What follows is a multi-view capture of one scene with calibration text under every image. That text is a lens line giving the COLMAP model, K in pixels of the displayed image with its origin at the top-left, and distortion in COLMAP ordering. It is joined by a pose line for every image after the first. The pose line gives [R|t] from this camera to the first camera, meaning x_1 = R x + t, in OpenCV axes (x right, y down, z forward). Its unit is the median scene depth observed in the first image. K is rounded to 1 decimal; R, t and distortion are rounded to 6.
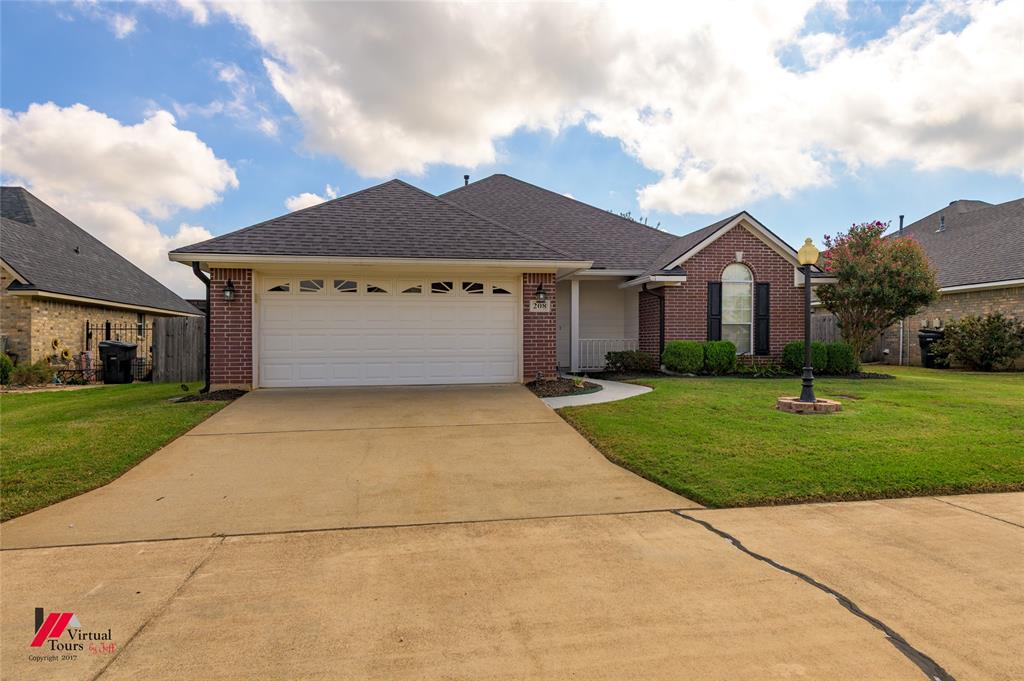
lens RADIAL K [[574.3, 0, 511.2], [0, 574.3, 339.6], [0, 0, 1]] dist [0.006767, -0.000582]
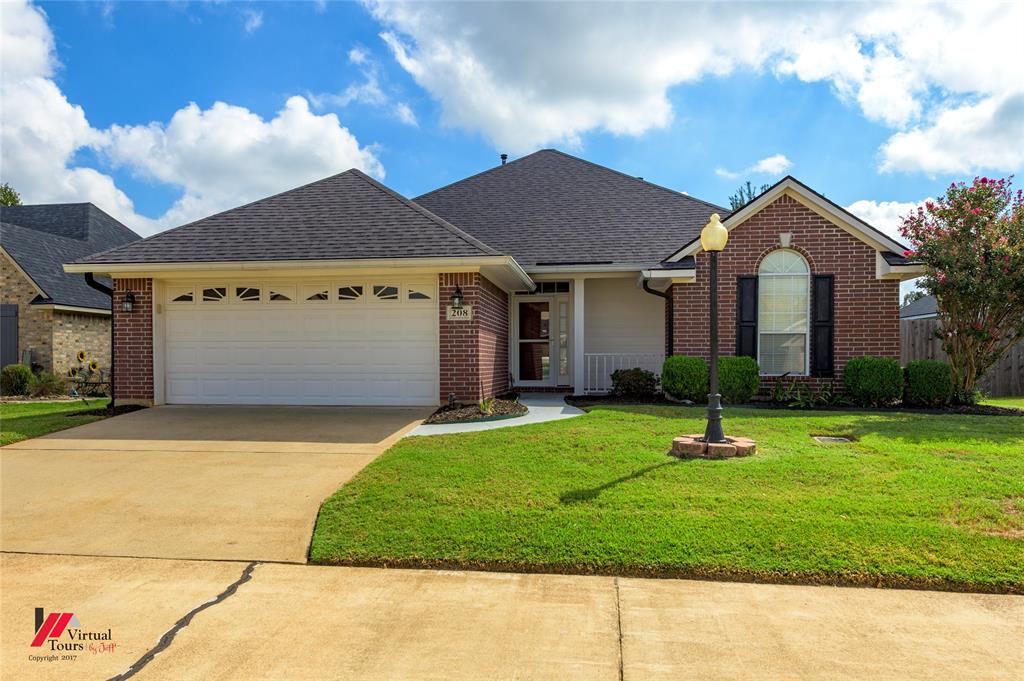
lens RADIAL K [[693.3, 0, 513.7], [0, 693.3, 393.7], [0, 0, 1]] dist [0.011010, -0.007400]
pose [[0.956217, 0.020298, -0.291954, 0.341603], [-0.003063, 0.998231, 0.059371, -0.002358], [0.292643, -0.055877, 0.954588, 0.060289]]
